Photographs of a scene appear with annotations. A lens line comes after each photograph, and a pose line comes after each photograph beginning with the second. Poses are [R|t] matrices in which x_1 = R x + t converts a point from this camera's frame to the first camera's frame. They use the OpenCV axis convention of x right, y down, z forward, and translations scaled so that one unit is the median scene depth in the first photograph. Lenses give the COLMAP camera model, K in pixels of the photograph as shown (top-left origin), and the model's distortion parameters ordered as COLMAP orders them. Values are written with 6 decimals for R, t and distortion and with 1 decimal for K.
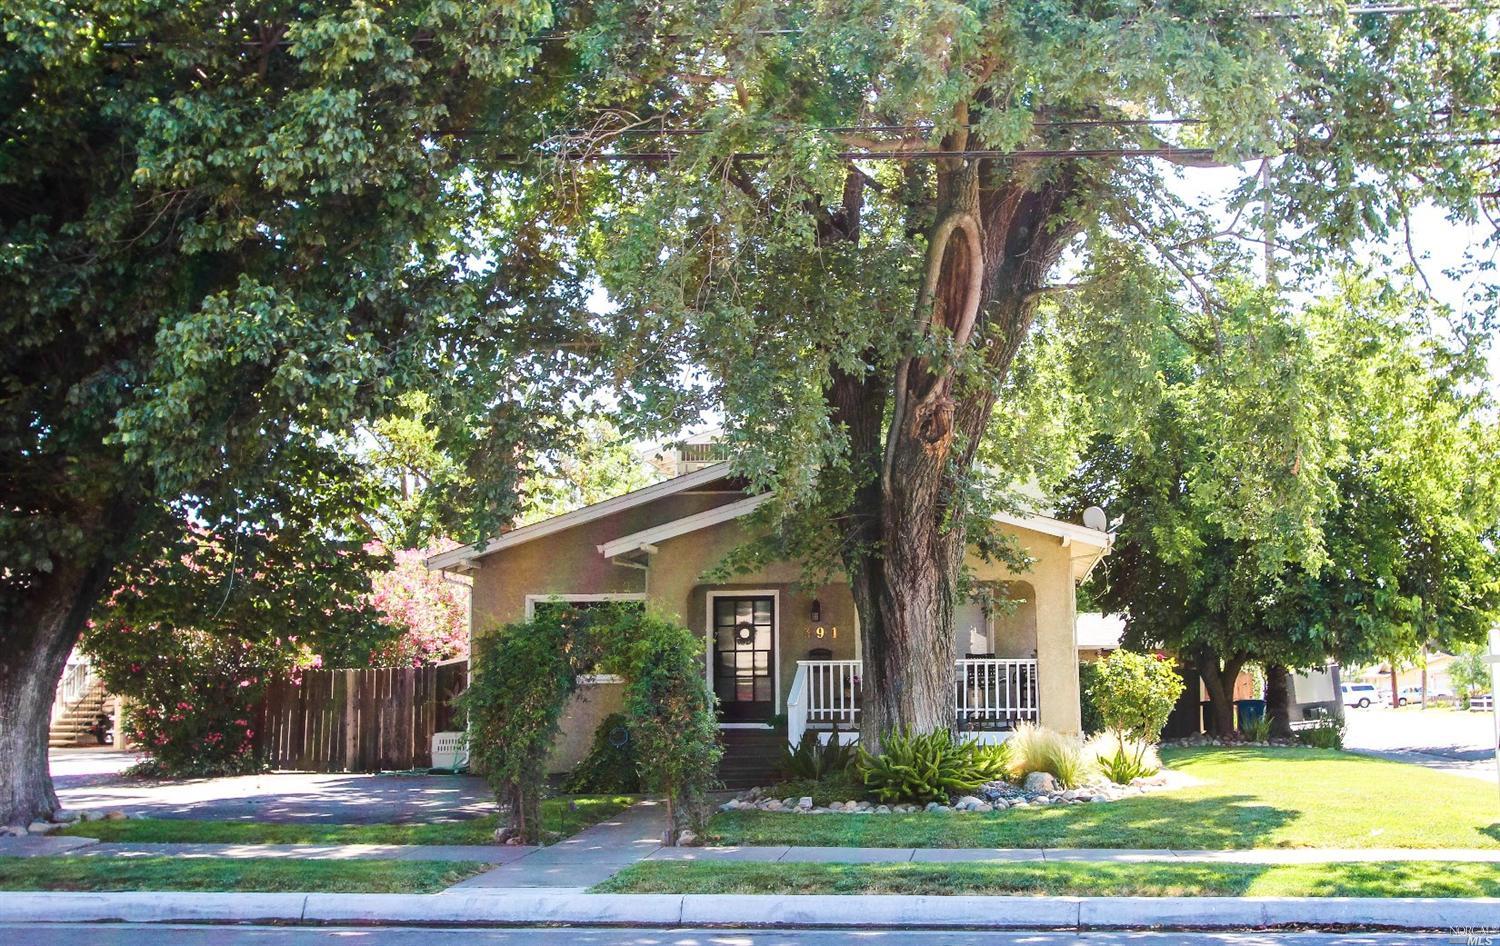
lens RADIAL K [[1669.1, 0, 750.0], [0, 1669.1, 473.0], [0, 0, 1]] dist [-0.118171, -0.003059]
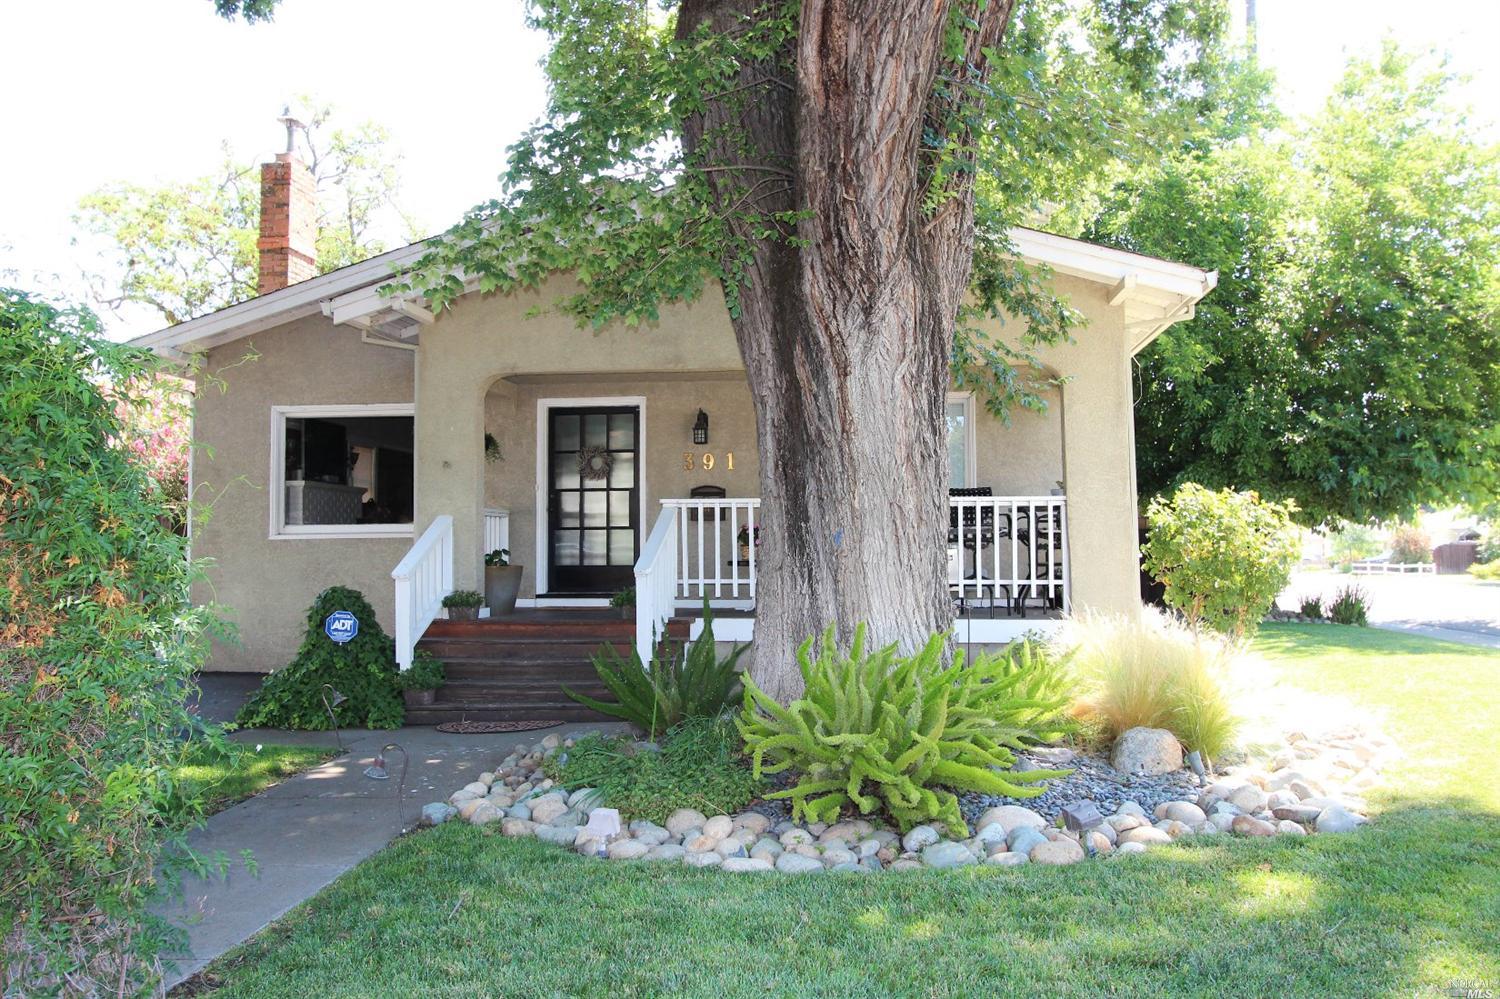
lens RADIAL K [[1192.8, 0, 750.0], [0, 1192.8, 499.5], [0, 0, 1]] dist [-0.160856, -0.000683]
pose [[0.999589, 0.002190, 0.028593, 0.054315], [-0.004585, 0.996456, 0.083988, 0.086715], [-0.028308, -0.084085, 0.996056, 0.647465]]
